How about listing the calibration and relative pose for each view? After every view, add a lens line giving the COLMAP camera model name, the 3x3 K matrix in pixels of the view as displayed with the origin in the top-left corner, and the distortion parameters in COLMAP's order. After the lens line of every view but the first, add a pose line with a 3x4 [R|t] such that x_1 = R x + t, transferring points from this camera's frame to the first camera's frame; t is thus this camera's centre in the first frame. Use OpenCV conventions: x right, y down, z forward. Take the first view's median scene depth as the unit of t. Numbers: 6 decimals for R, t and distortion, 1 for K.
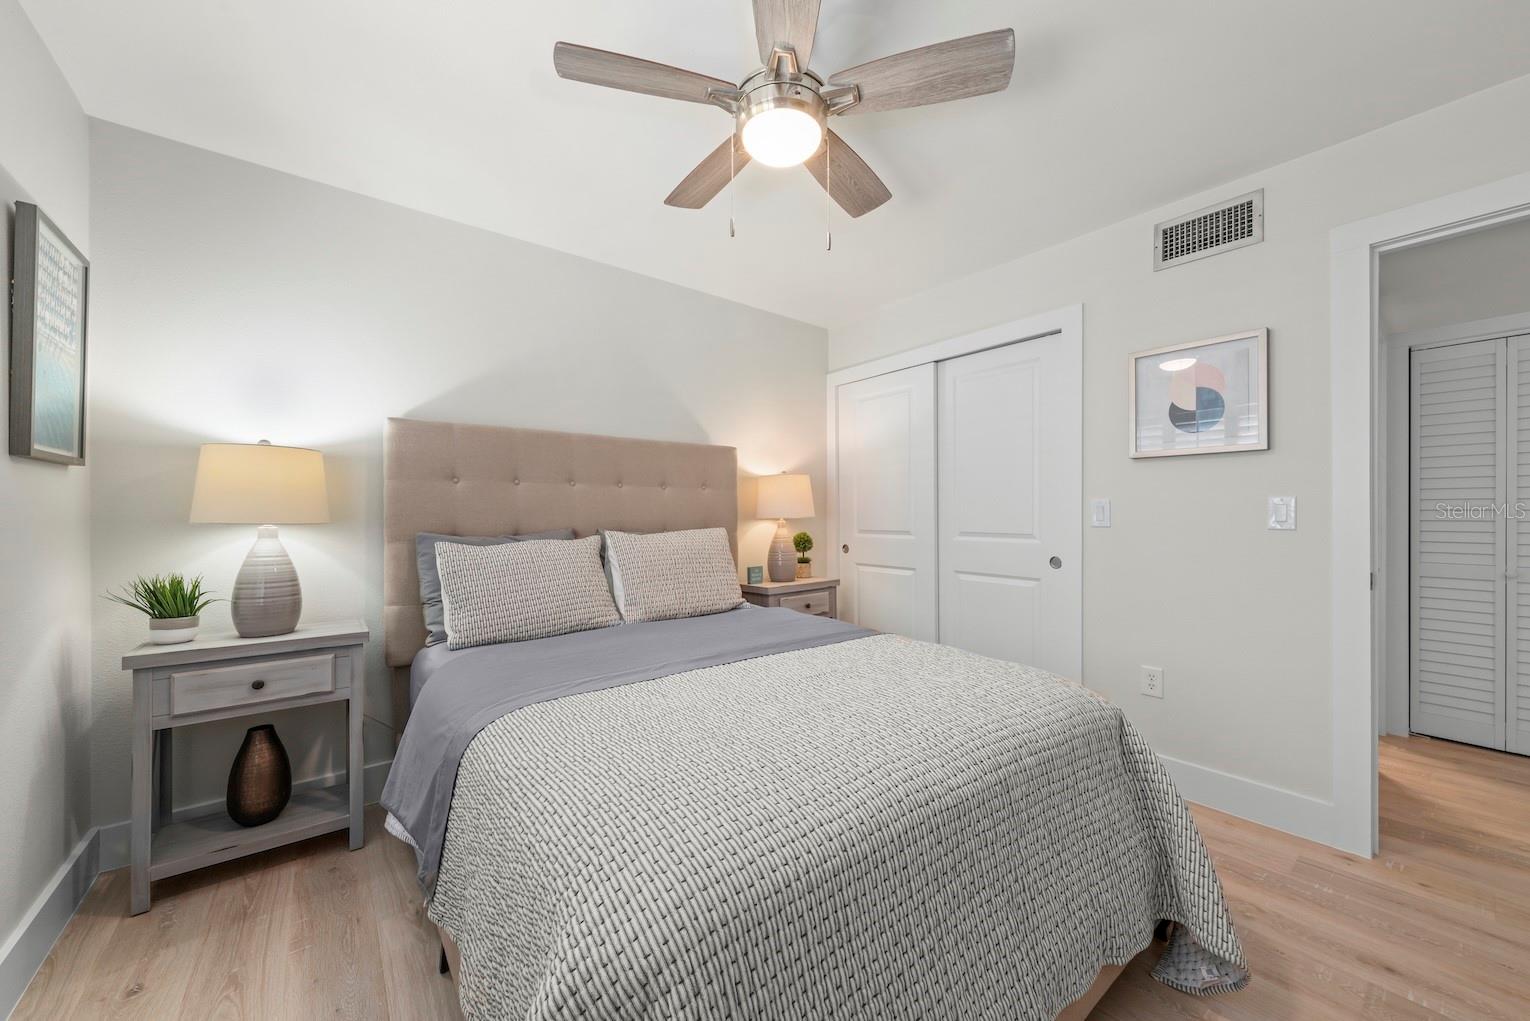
lens RADIAL K [[554.8, 0, 755.3], [0, 554.8, 517.0], [0, 0, 1]] dist [-0.000420, -0.000092]
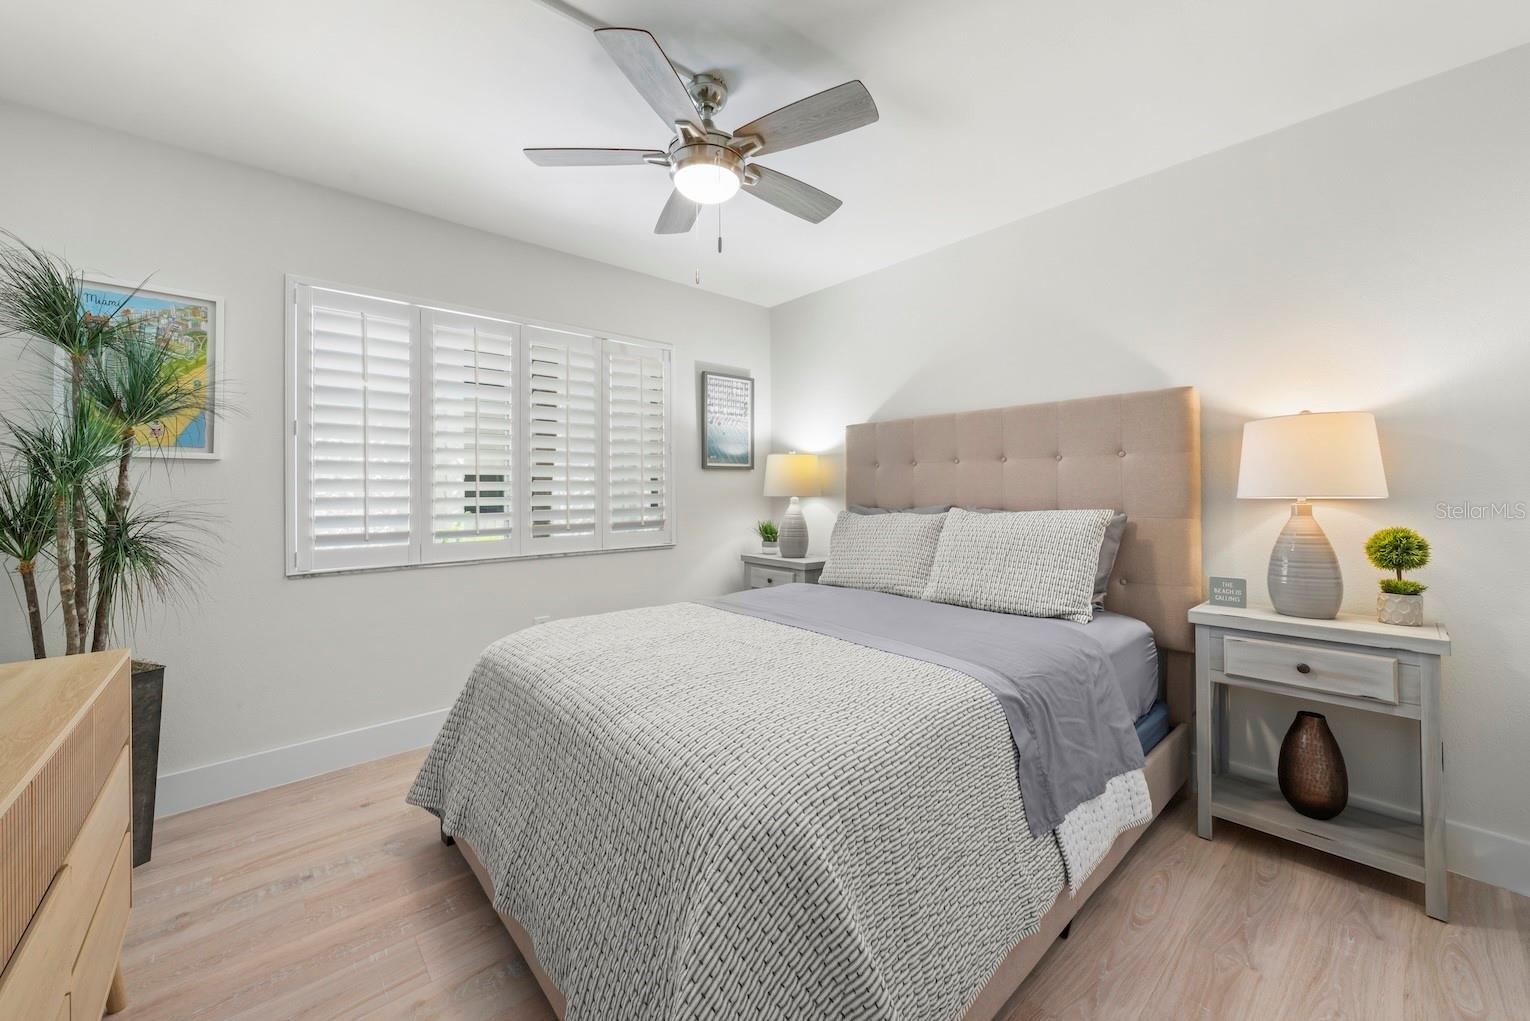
lens RADIAL K [[578.6, 0, 763.8], [0, 578.6, 494.2], [0, 0, 1]] dist [0.001756, 0.000061]
pose [[0.056499, 0.007317, -0.998376, 0.789116], [0.000260, 0.999973, 0.007343, -0.007650], [0.998403, -0.000674, 0.056496, 0.623081]]
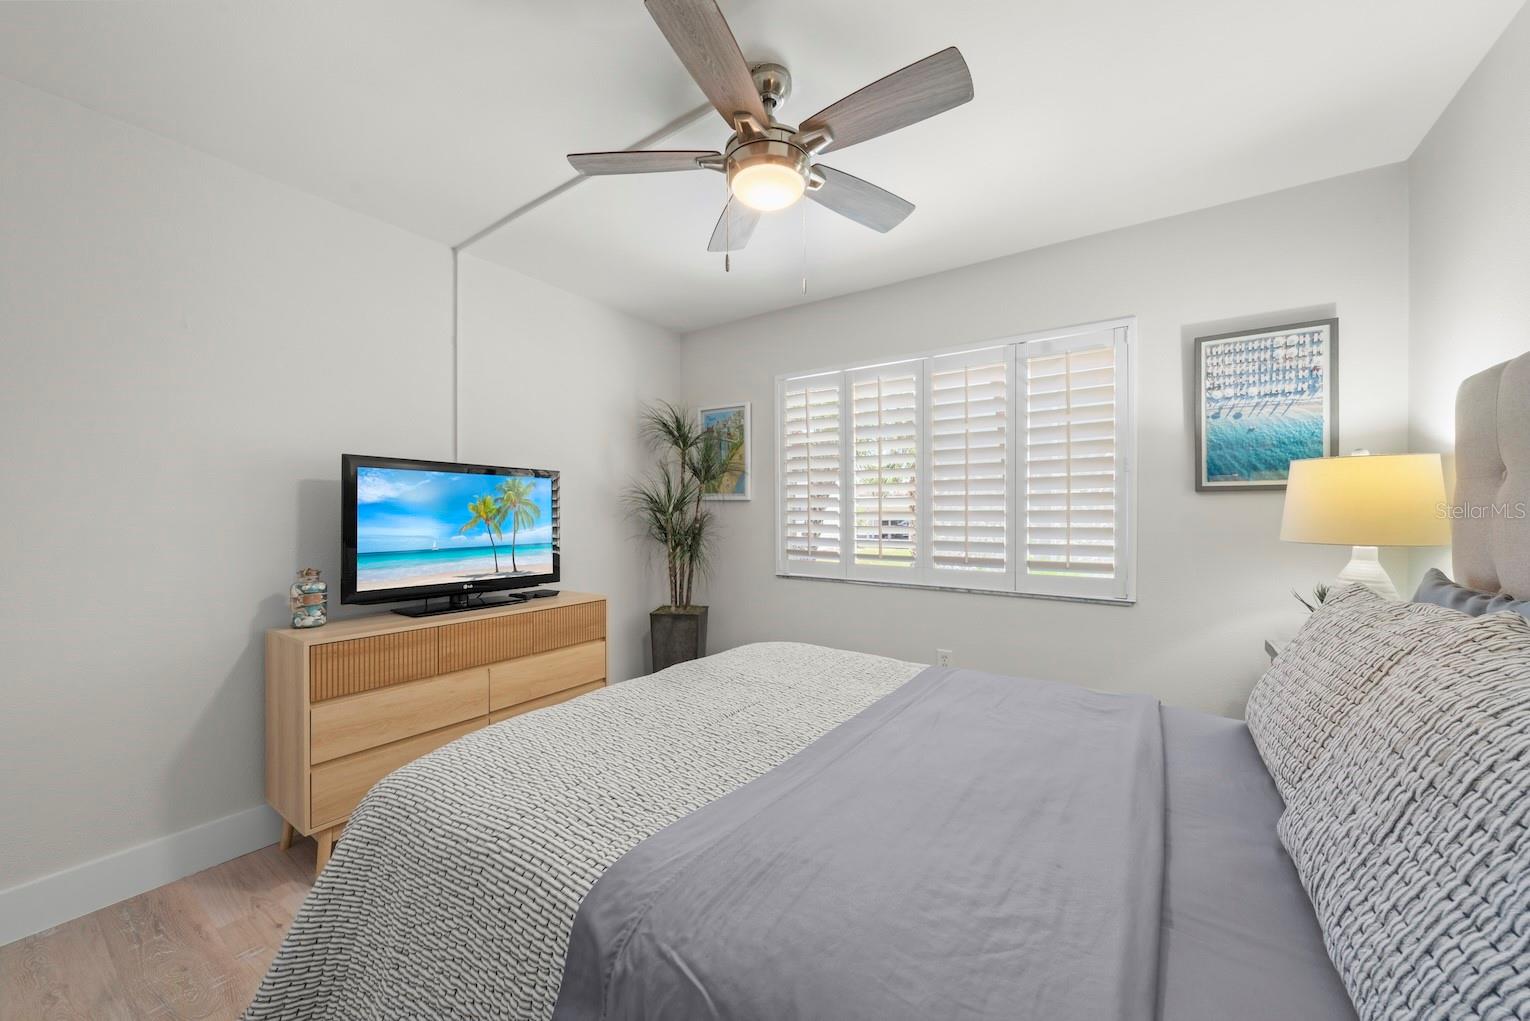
lens RADIAL K [[554.8, 0, 772.0], [0, 554.8, 517.5], [0, 0, 1]] dist [-0.000420, -0.000092]
pose [[-0.948877, -0.009617, -0.315501, 0.399655], [-0.010343, 0.999946, 0.000625, -0.010307], [0.315478, 0.003856, -0.948925, 1.034686]]
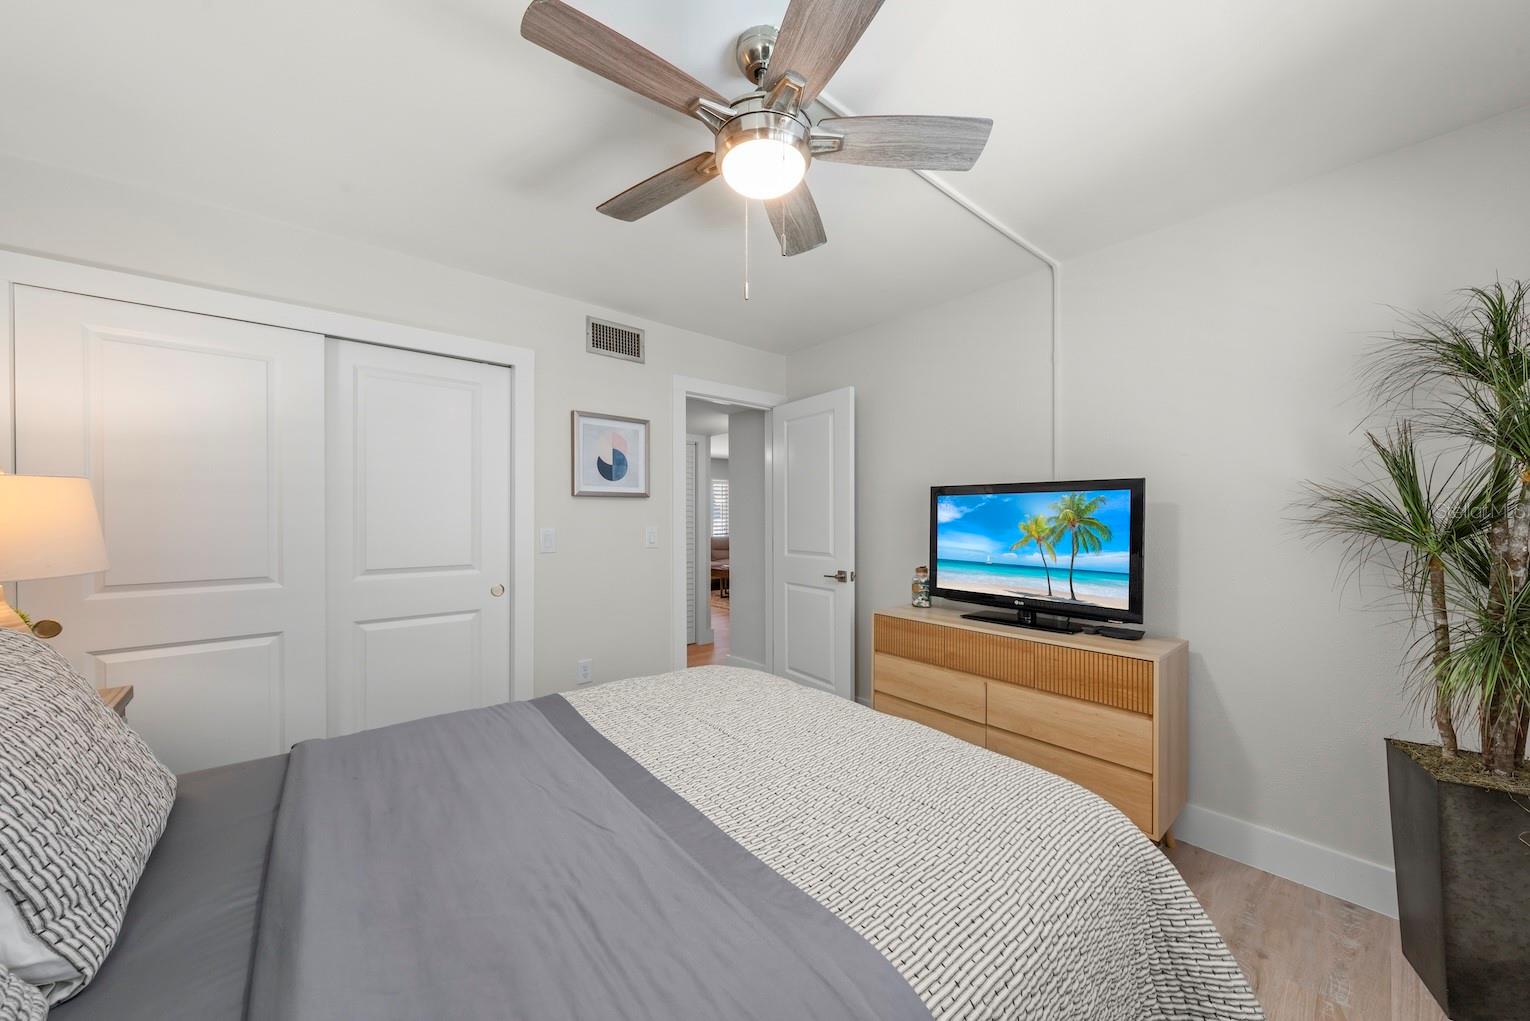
lens RADIAL K [[554.8, 0, 761.7], [0, 554.8, 503.9], [0, 0, 1]] dist [-0.000420, -0.000092]
pose [[-0.065668, -0.000214, 0.997841, -0.398395], [-0.005465, 0.999985, -0.000146, -0.061950], [-0.997827, -0.005463, -0.065668, 0.459450]]
